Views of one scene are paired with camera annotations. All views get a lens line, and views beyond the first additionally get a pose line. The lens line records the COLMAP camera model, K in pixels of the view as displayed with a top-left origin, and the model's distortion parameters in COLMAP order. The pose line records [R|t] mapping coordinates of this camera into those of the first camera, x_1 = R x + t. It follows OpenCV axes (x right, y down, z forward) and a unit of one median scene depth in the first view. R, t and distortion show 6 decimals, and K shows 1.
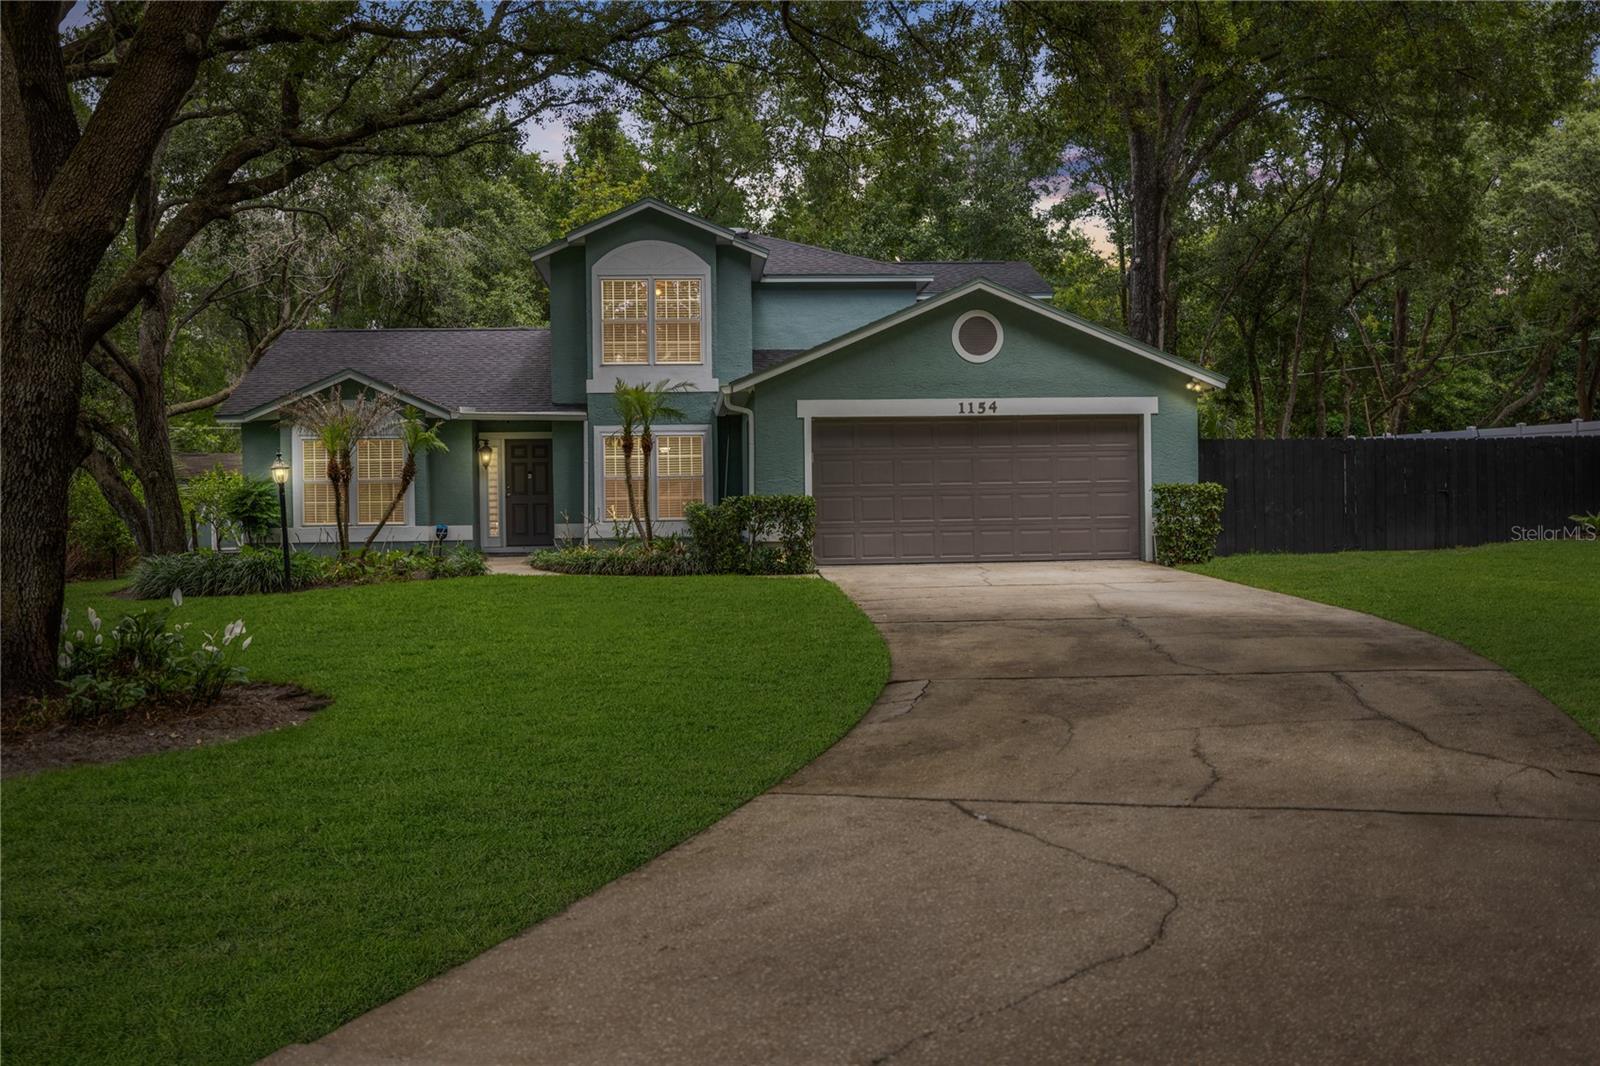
lens RADIAL K [[1683.0, 0, 800.0], [0, 1683.0, 533.0], [0, 0, 1]] dist [0.008785, -0.008093]
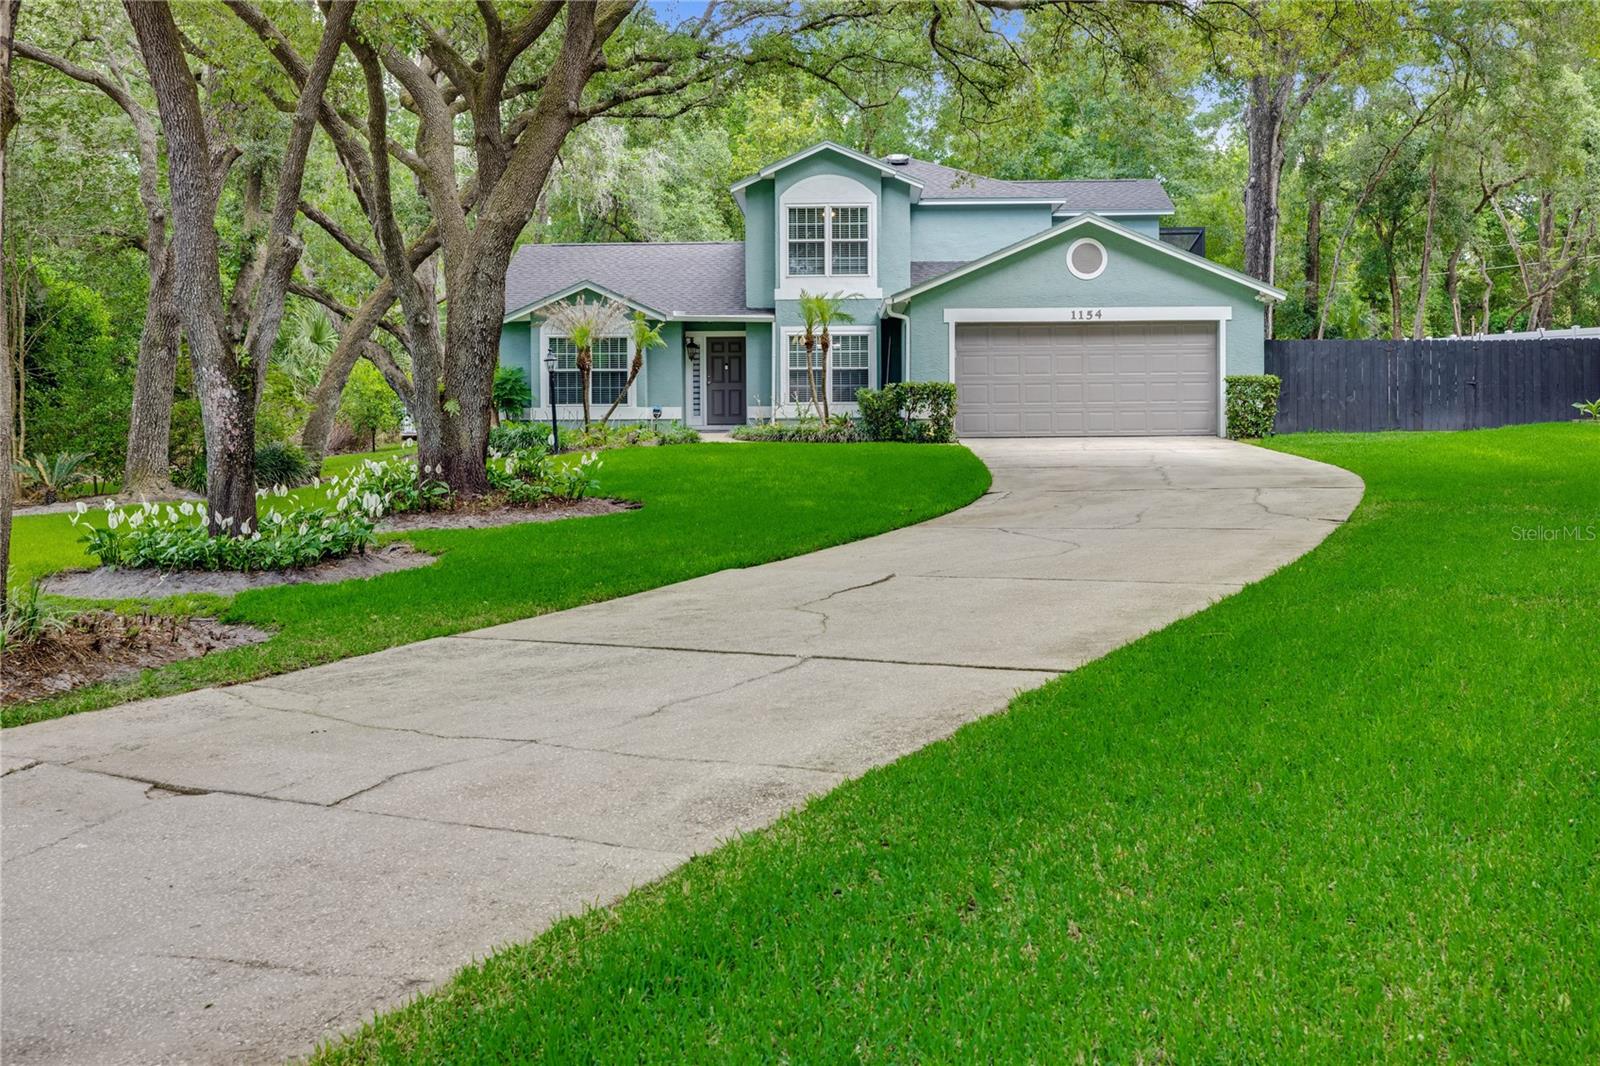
lens RADIAL K [[1928.2, 0, 775.5], [0, 1928.2, 468.3], [0, 0, 1]] dist [-0.004228, 0.032465]
pose [[0.994798, 0.009982, -0.101376, 0.019723], [-0.008267, 0.999816, 0.017322, 0.017361], [0.101531, -0.016394, 0.994697, -0.452383]]
